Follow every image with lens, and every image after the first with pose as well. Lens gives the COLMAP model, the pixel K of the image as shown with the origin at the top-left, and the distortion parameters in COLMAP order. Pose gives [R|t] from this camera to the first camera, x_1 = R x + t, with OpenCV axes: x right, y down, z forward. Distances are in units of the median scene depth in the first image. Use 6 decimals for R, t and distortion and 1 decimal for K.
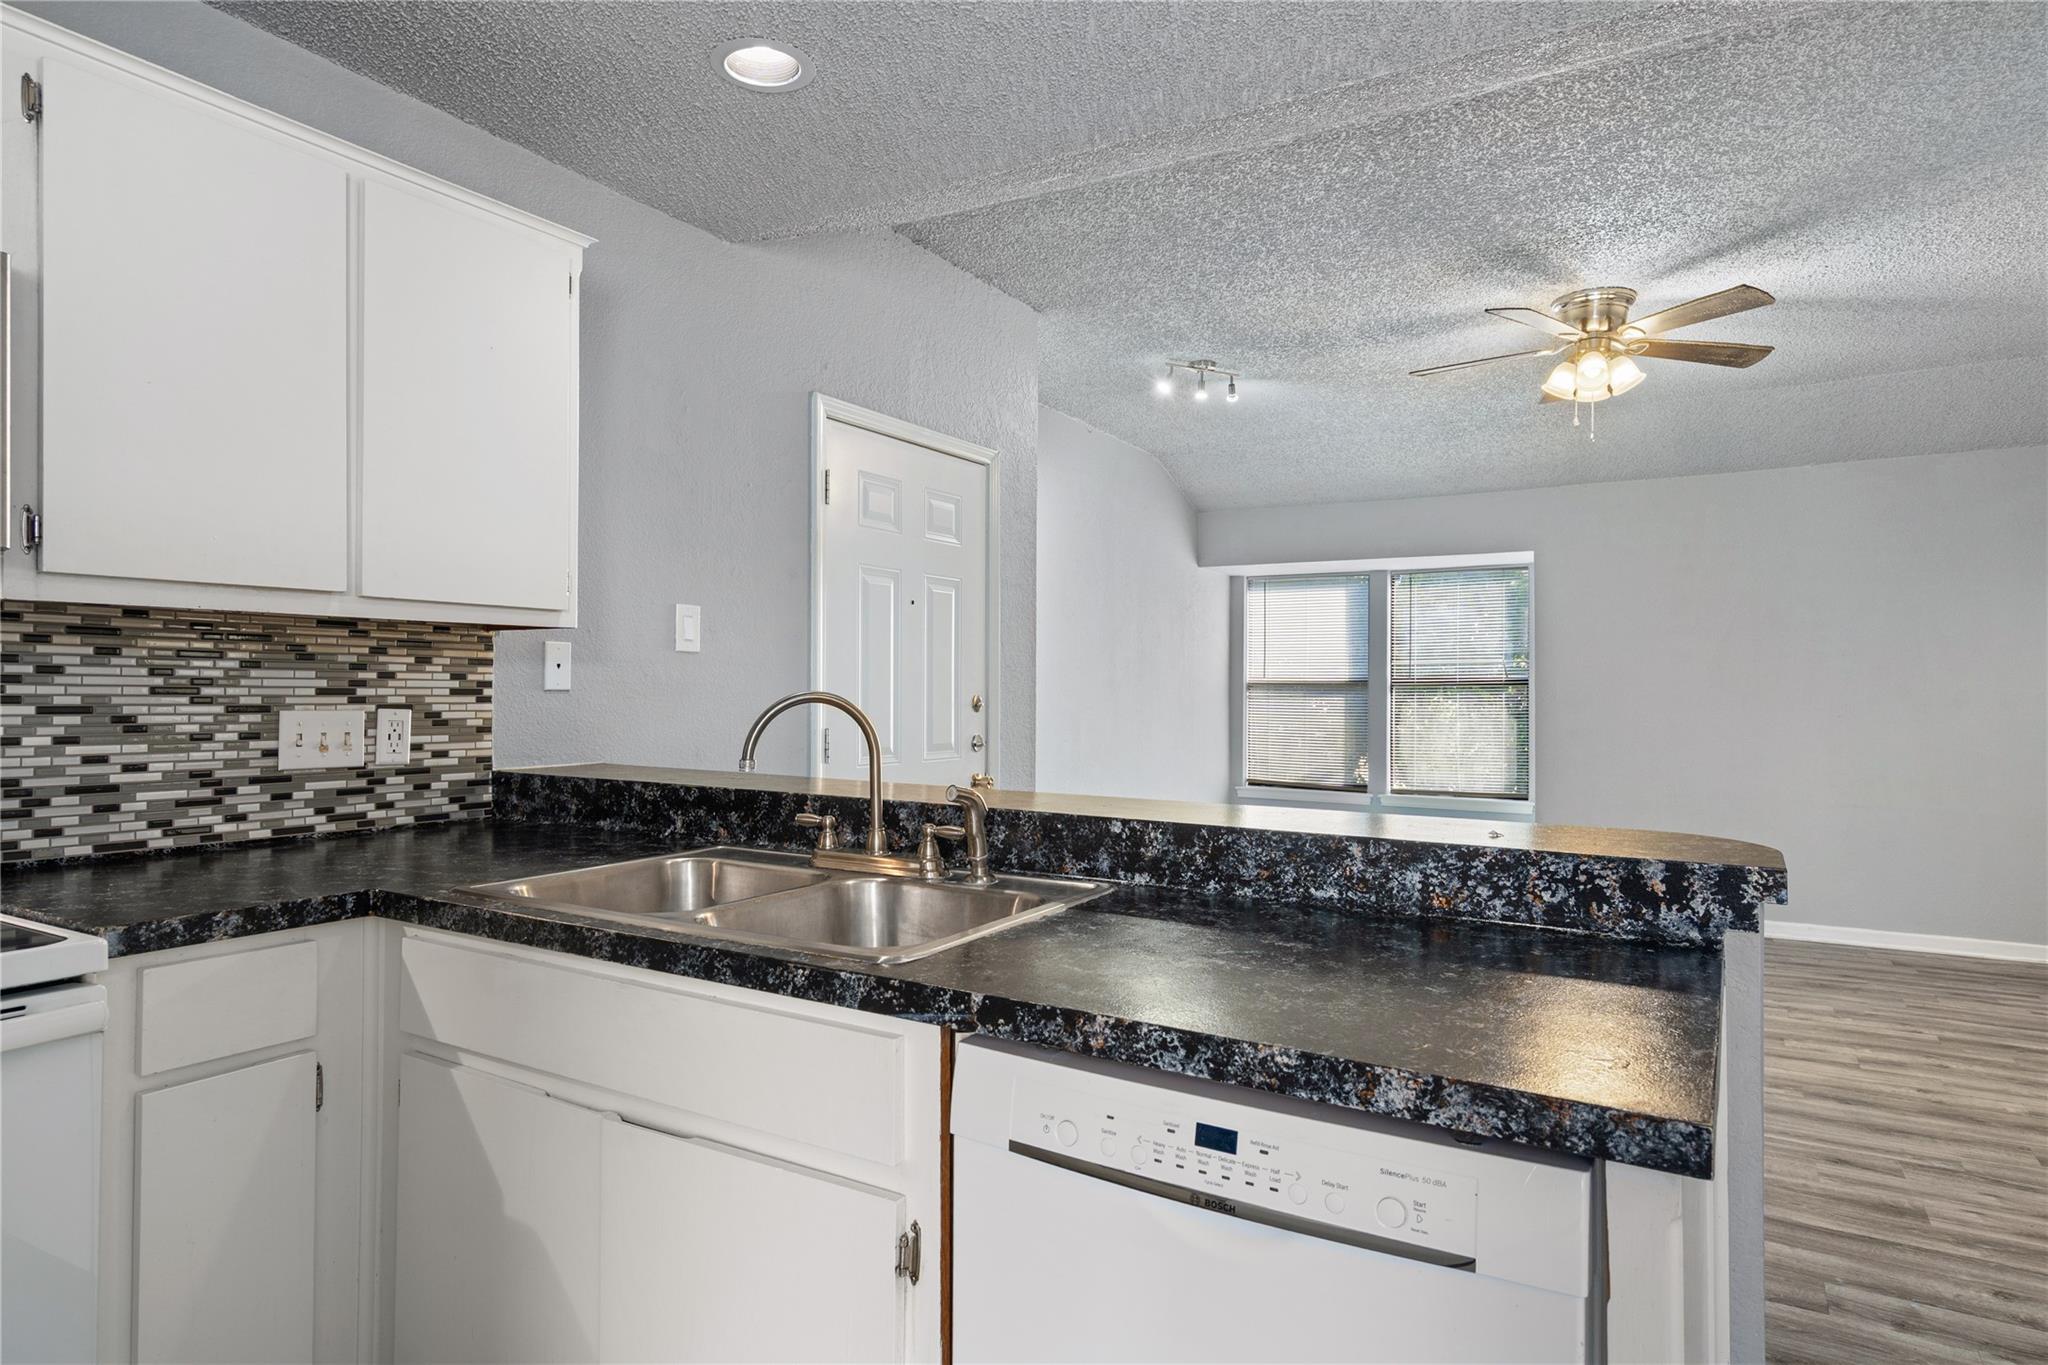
lens RADIAL K [[1188.6, 0, 1030.7], [0, 1188.6, 679.5], [0, 0, 1]] dist [0.010254, -0.001800]
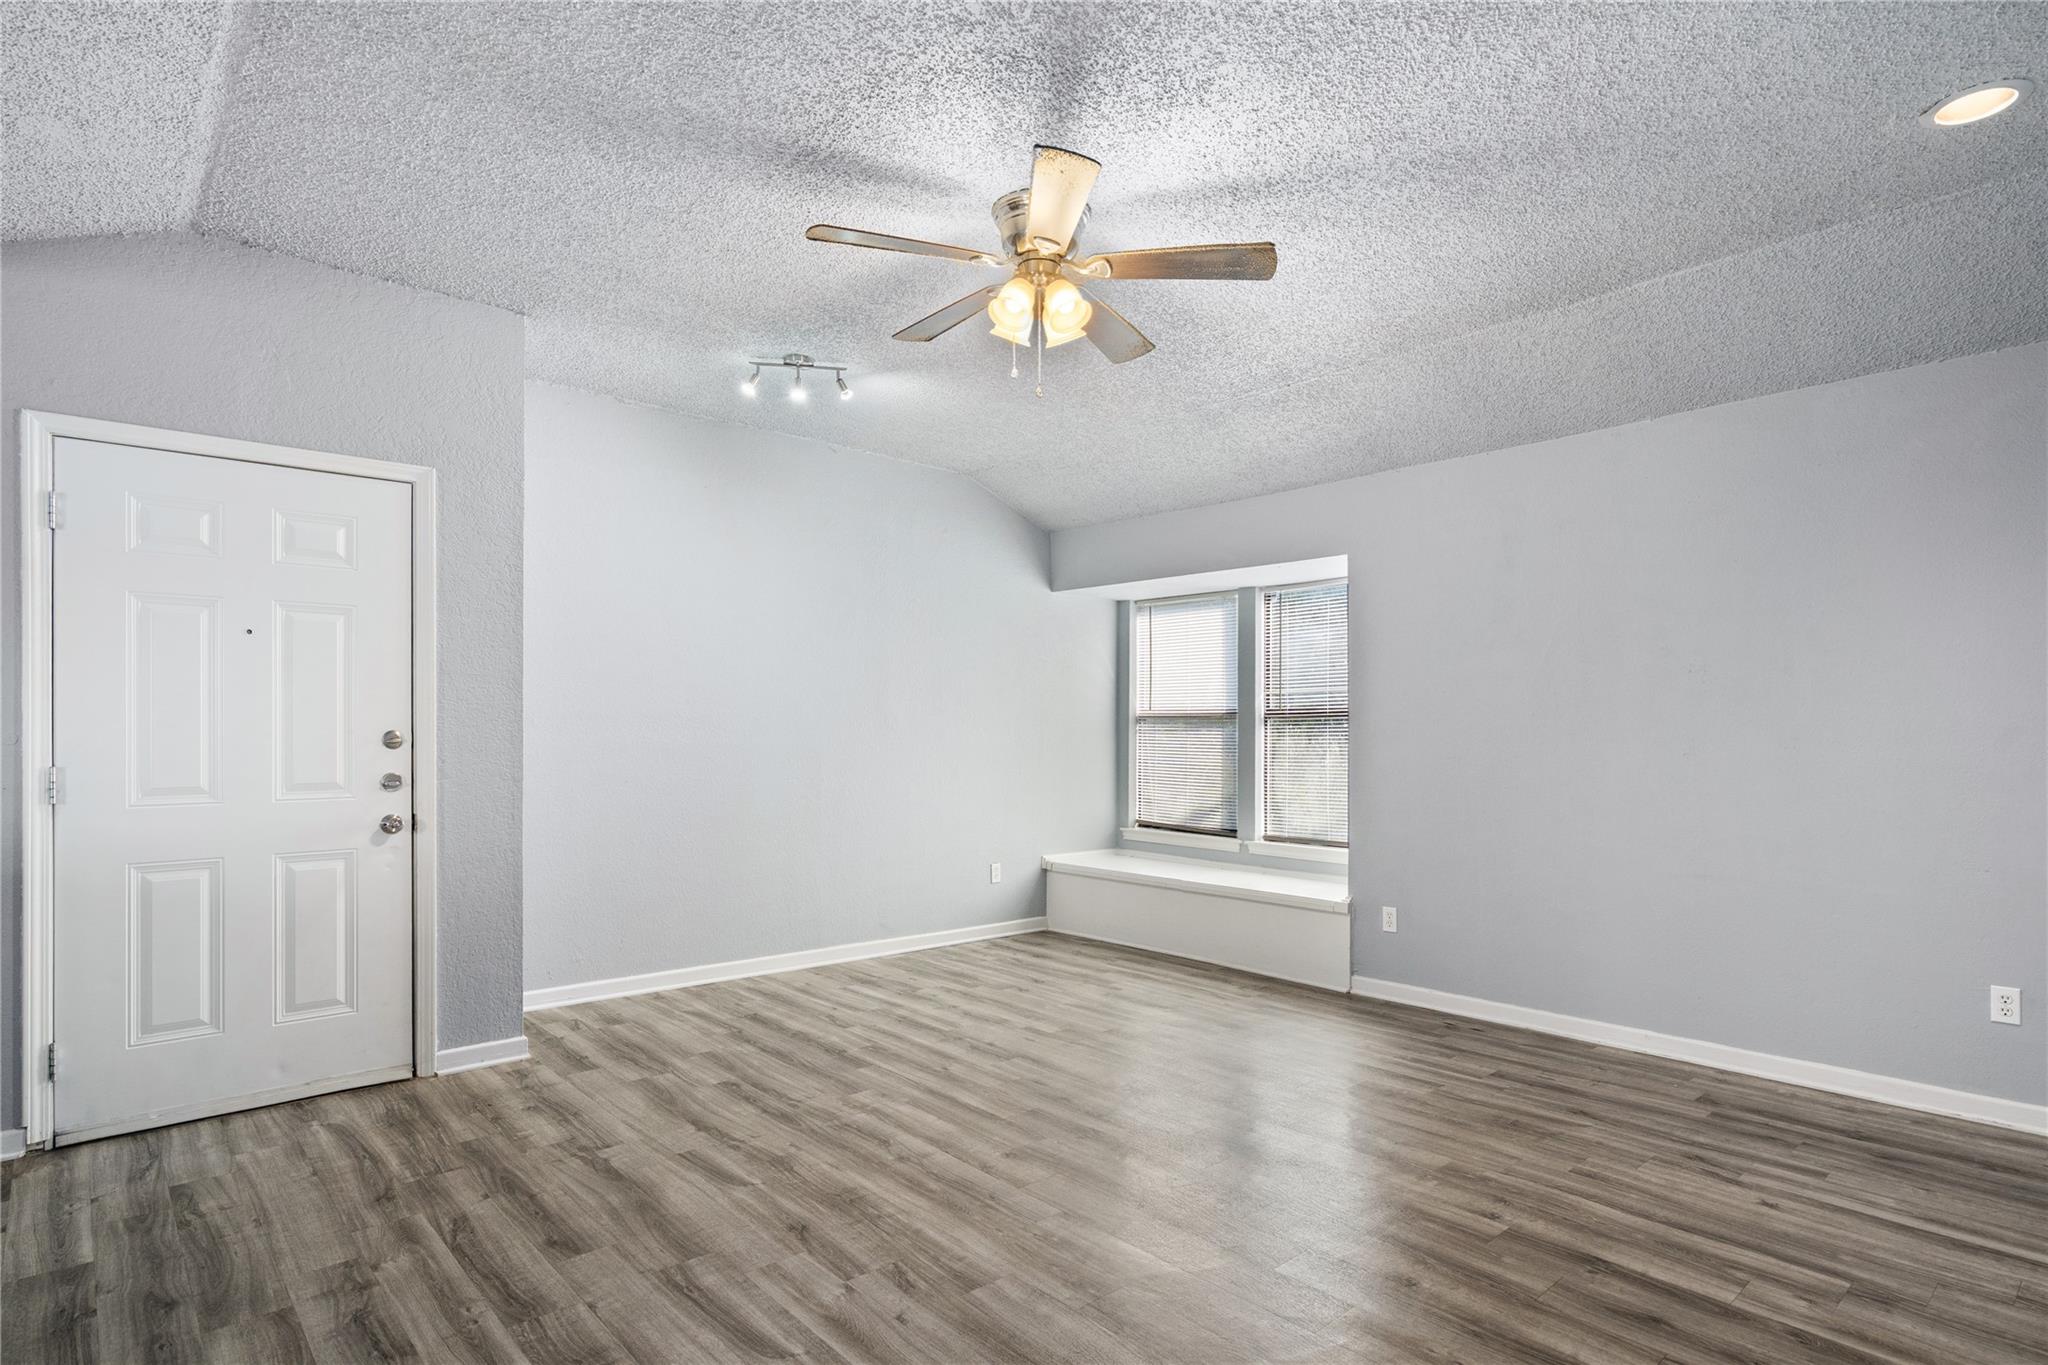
lens RADIAL K [[1078.9, 0, 1057.6], [0, 1078.9, 717.8], [0, 0, 1]] dist [-0.005039, -0.000243]
pose [[0.957122, -0.008020, -0.289575, 1.231738], [0.008195, 0.999966, -0.000609, 0.014760], [0.289570, -0.001791, 0.957155, 0.610675]]
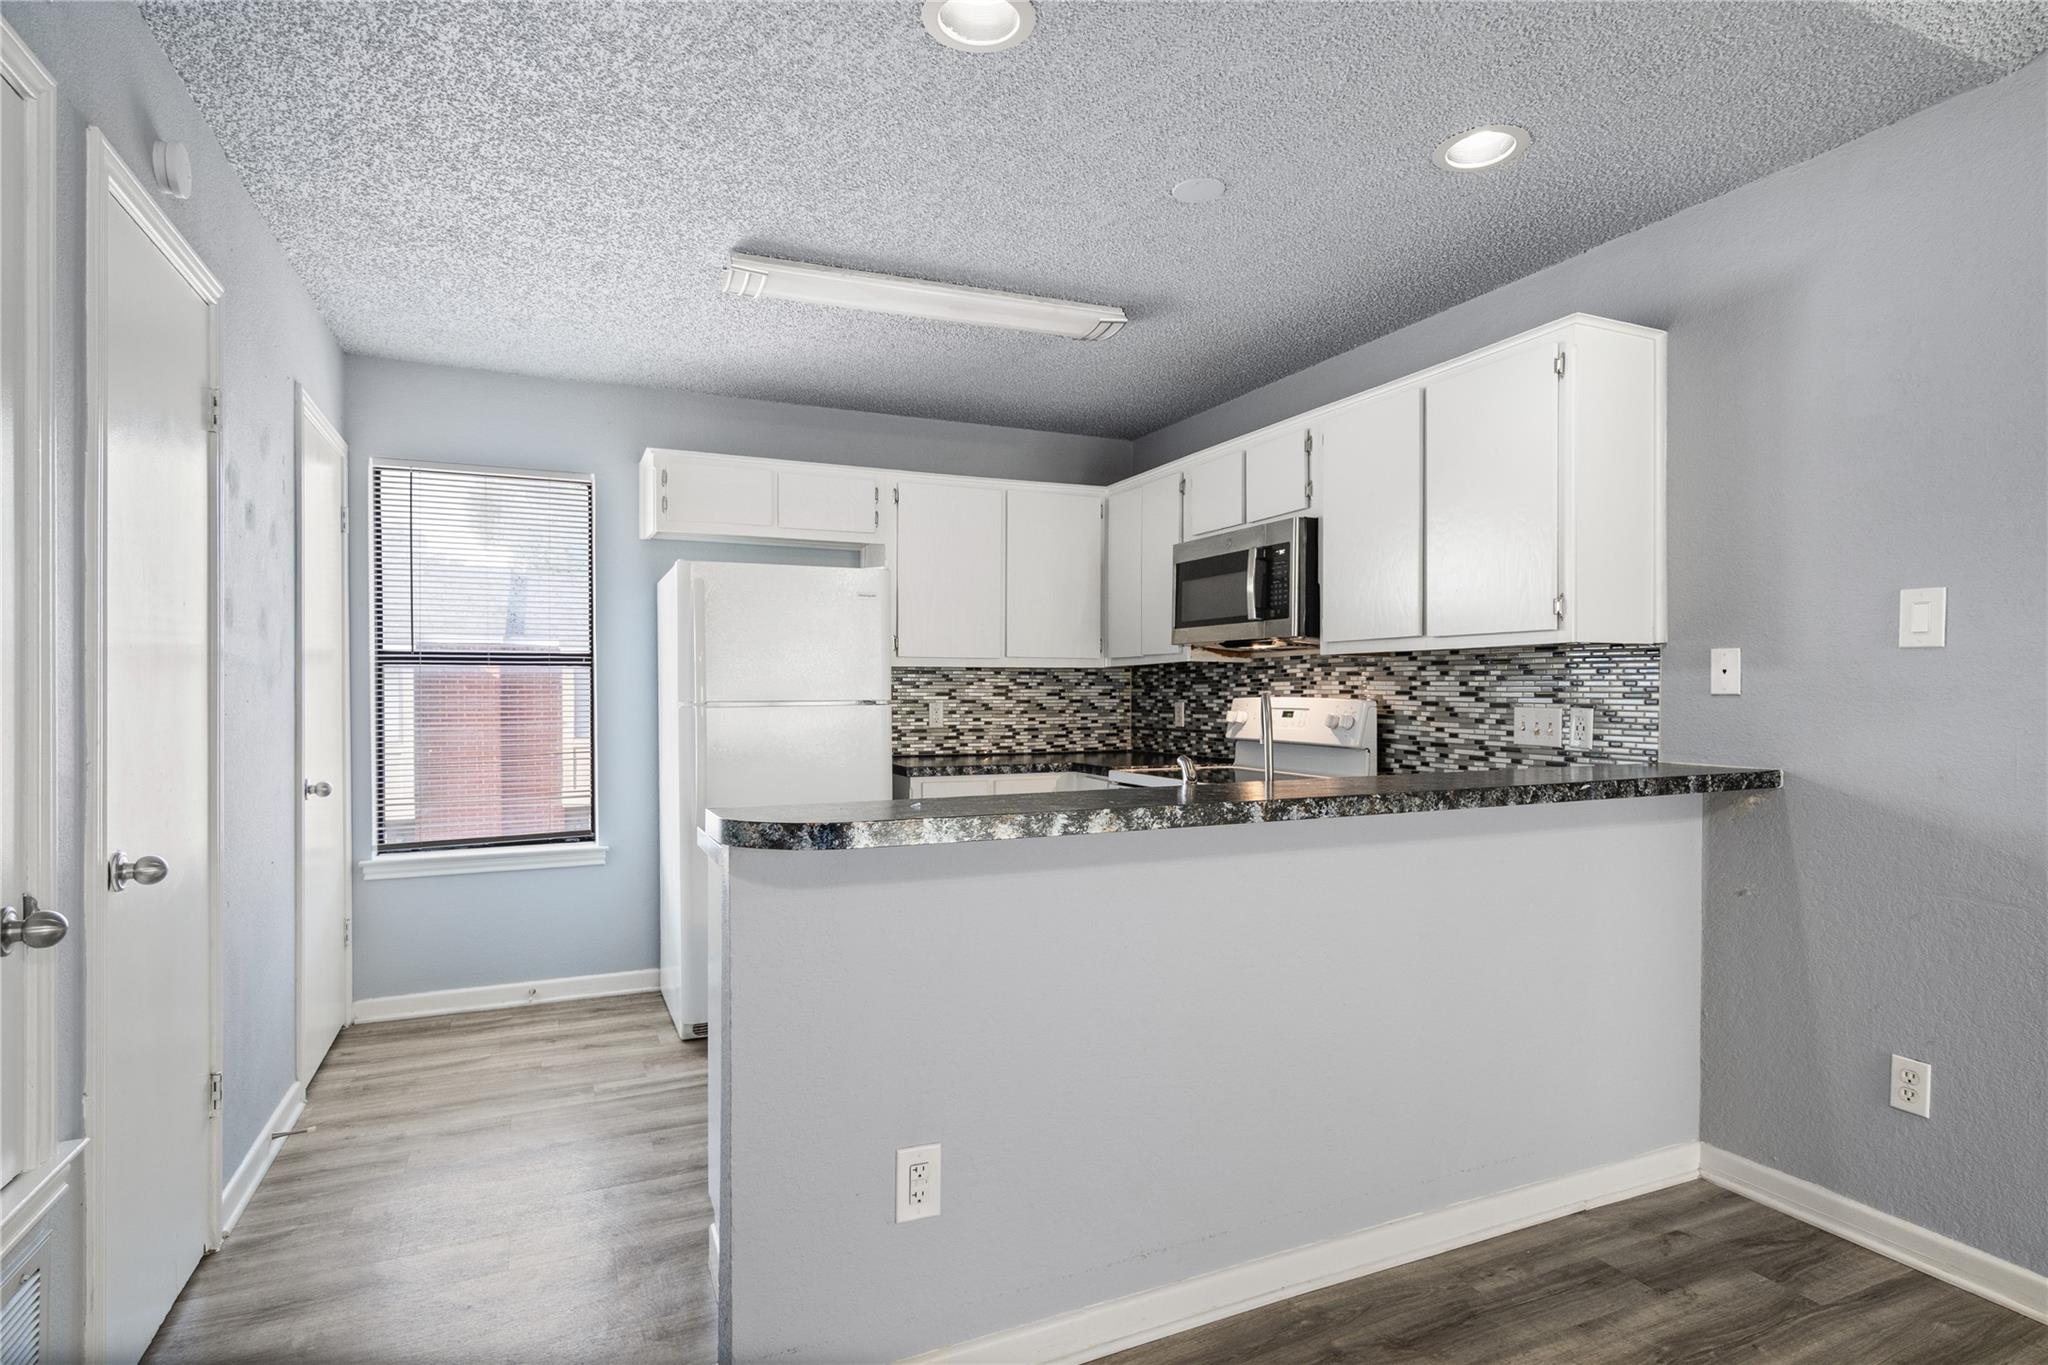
lens RADIAL K [[1051.6, 0, 992.4], [0, 1051.6, 699.7], [0, 0, 1]] dist [0.005206, 0.001994]
pose [[-0.591307, 0.001154, -0.806446, 0.837300], [0.000980, 0.999999, 0.000712, 0.013888], [0.806446, -0.000369, -0.591308, 1.173978]]
